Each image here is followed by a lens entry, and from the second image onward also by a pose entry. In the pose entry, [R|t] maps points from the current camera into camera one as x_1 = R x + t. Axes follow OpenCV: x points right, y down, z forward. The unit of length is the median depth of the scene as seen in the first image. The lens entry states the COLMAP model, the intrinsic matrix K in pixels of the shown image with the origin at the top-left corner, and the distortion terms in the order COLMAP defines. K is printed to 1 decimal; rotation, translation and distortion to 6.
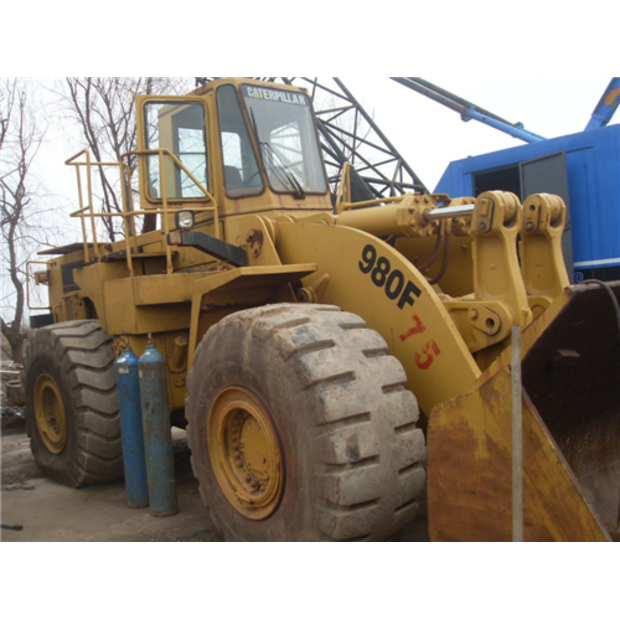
lens RADIAL K [[720.8, 0, 310.0], [0, 720.8, 310.0], [0, 0, 1]] dist [-0.212542, 0.266152]
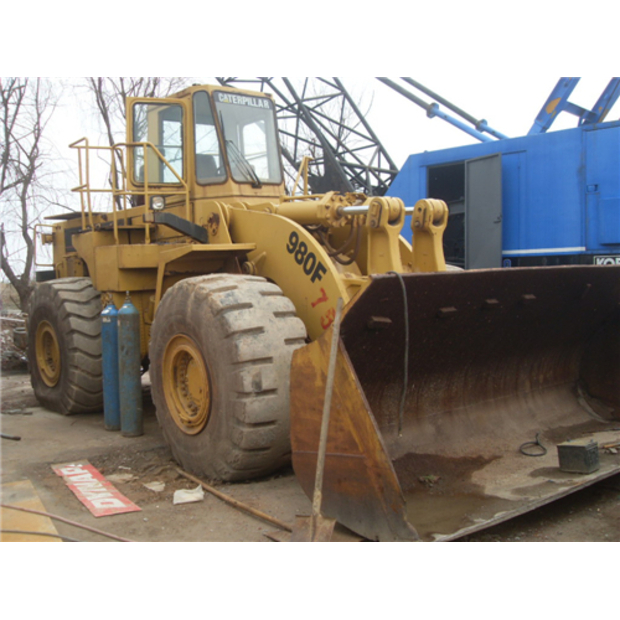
lens RADIAL K [[720.8, 0, 310.0], [0, 720.8, 310.0], [0, 0, 1]] dist [-0.212542, 0.266152]
pose [[0.998390, 0.055481, -0.011826, 0.110211], [-0.054883, 0.997433, 0.045999, -0.009368], [0.014347, -0.045276, 0.998871, -0.243046]]
